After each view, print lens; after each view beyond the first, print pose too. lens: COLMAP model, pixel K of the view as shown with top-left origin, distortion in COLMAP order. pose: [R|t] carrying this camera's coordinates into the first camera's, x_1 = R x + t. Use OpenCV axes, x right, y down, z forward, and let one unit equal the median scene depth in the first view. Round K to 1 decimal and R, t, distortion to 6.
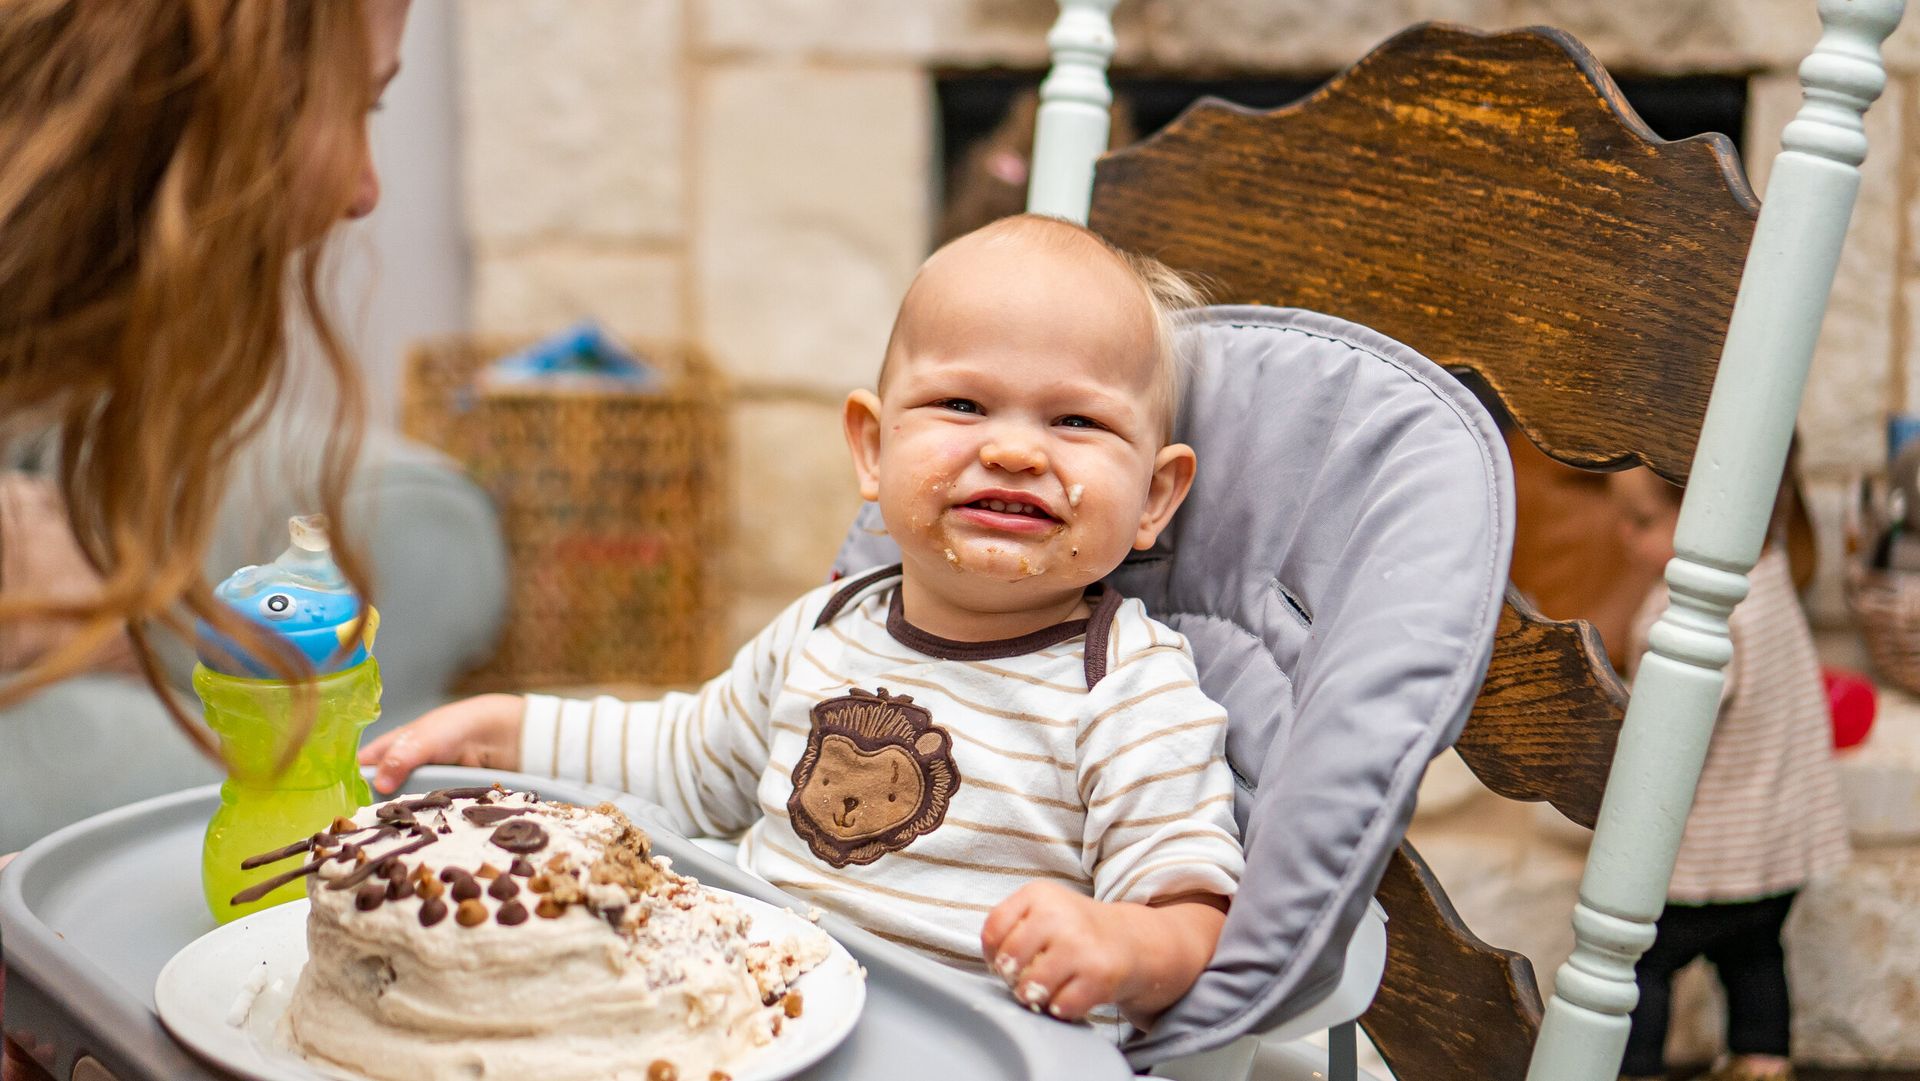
lens RADIAL K [[2898.4, 0, 963.1], [0, 2898.4, 546.2], [0, 0, 1]] dist [0.010814, 0.000000]
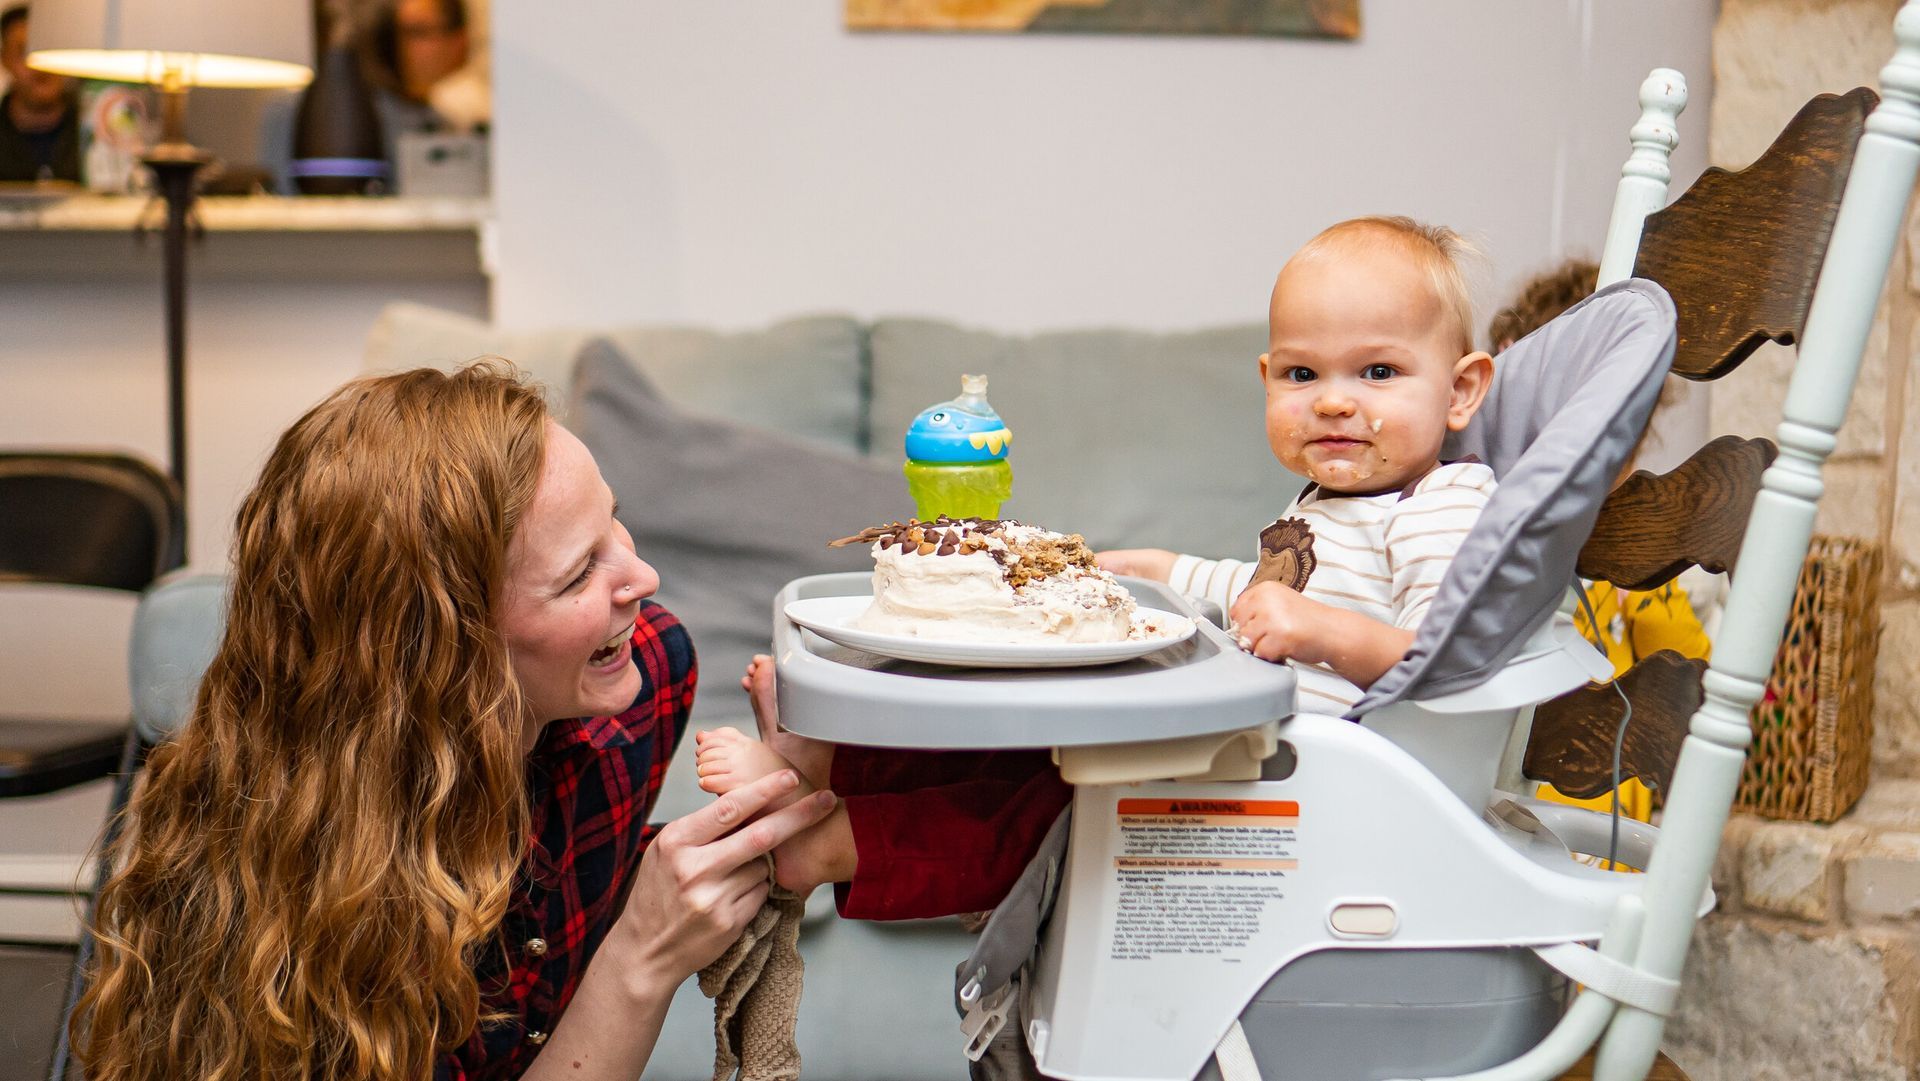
lens RADIAL K [[3072.3, 0, 951.5], [0, 3072.3, 555.8], [0, 0, 1]] dist [0.003897, 0.000000]
pose [[0.832550, 0.042601, -0.552309, 0.639045], [-0.117821, 0.987843, -0.101408, 0.232526], [0.541275, 0.149501, 0.827448, -0.393142]]
